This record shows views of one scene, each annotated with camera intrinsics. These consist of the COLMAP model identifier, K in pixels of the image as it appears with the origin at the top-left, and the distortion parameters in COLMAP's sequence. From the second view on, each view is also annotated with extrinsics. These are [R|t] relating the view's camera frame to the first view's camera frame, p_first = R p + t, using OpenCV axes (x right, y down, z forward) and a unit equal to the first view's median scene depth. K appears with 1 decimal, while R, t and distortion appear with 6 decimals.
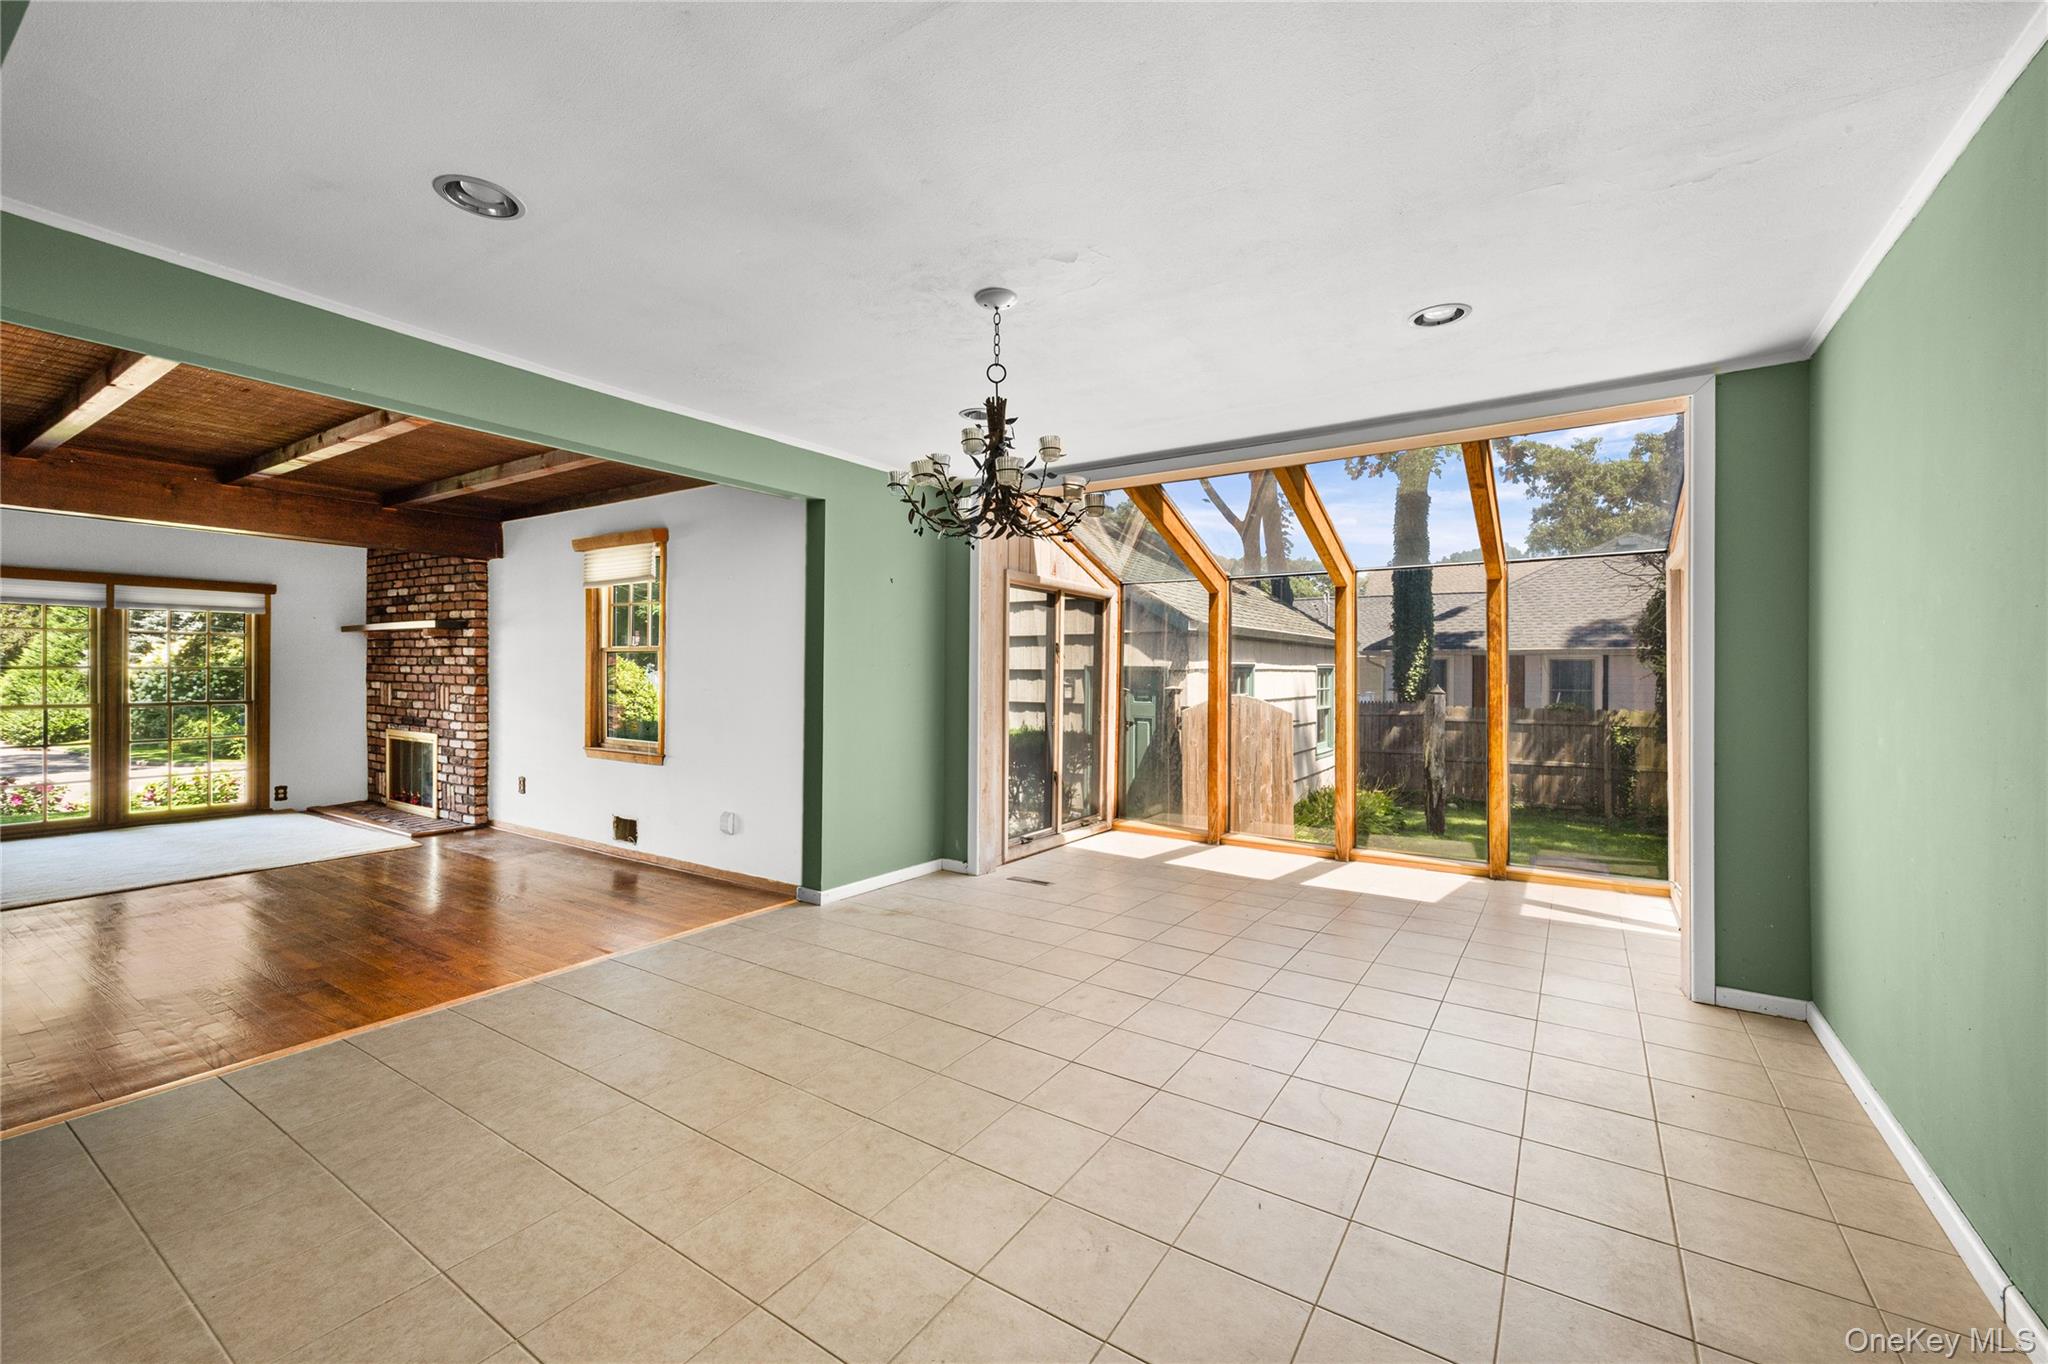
lens RADIAL K [[823.0, 0, 1024.4], [0, 823.0, 677.5], [0, 0, 1]] dist [0.013452, -0.000185]
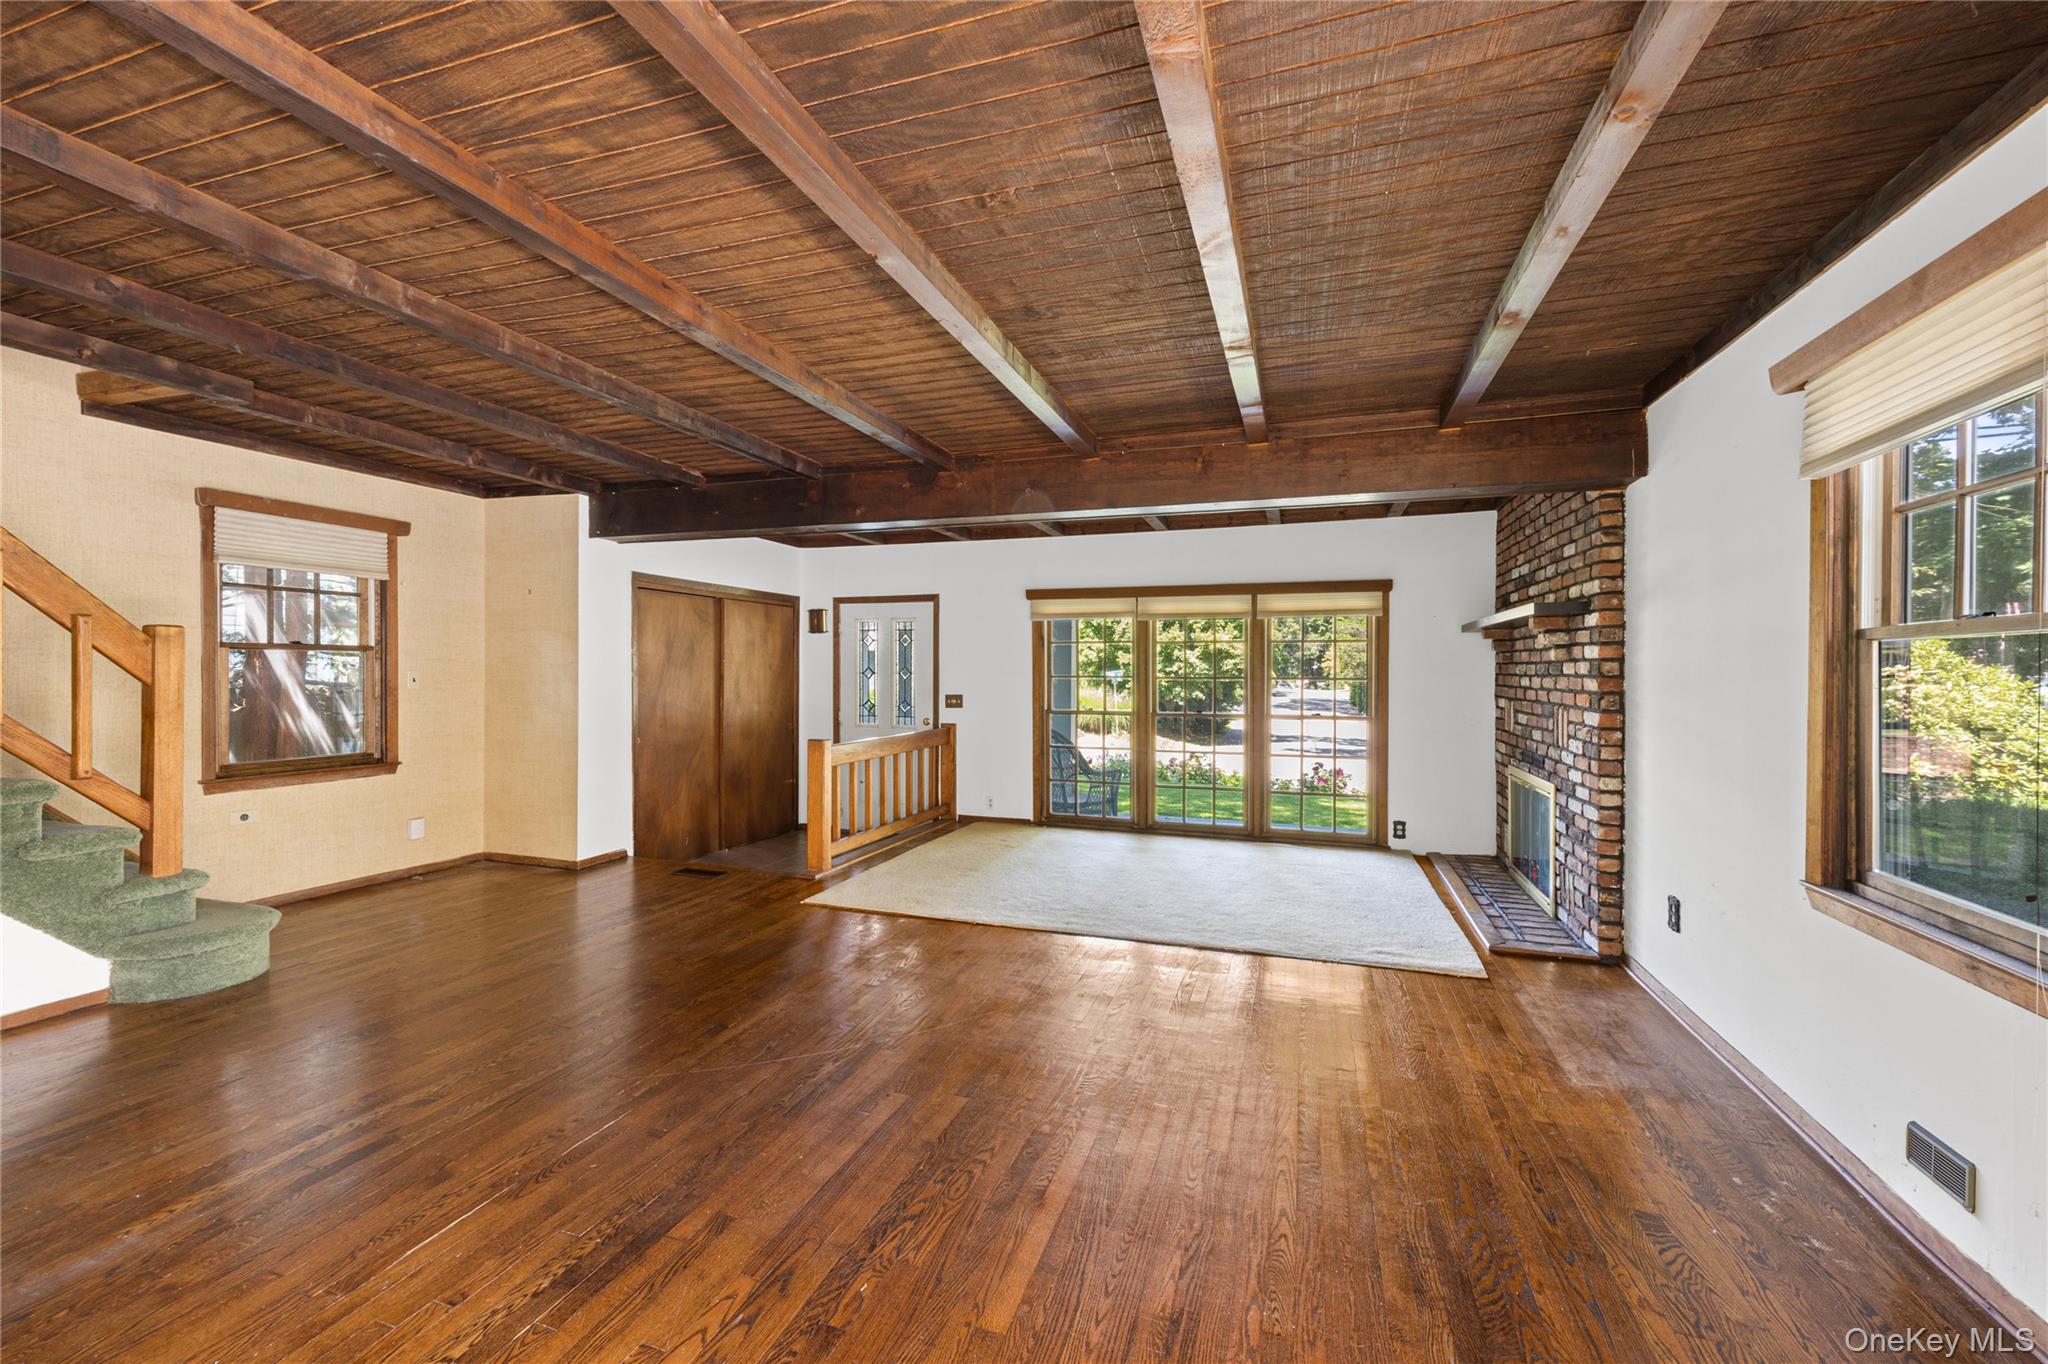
lens RADIAL K [[823.0, 0, 1024.4], [0, 823.0, 677.5], [0, 0, 1]] dist [0.013452, -0.000185]
pose [[0.257299, 0.000314, -0.966332, -0.210355], [-0.011701, 0.999928, -0.002791, -0.007258], [0.966261, 0.012025, 0.257284, 0.463202]]
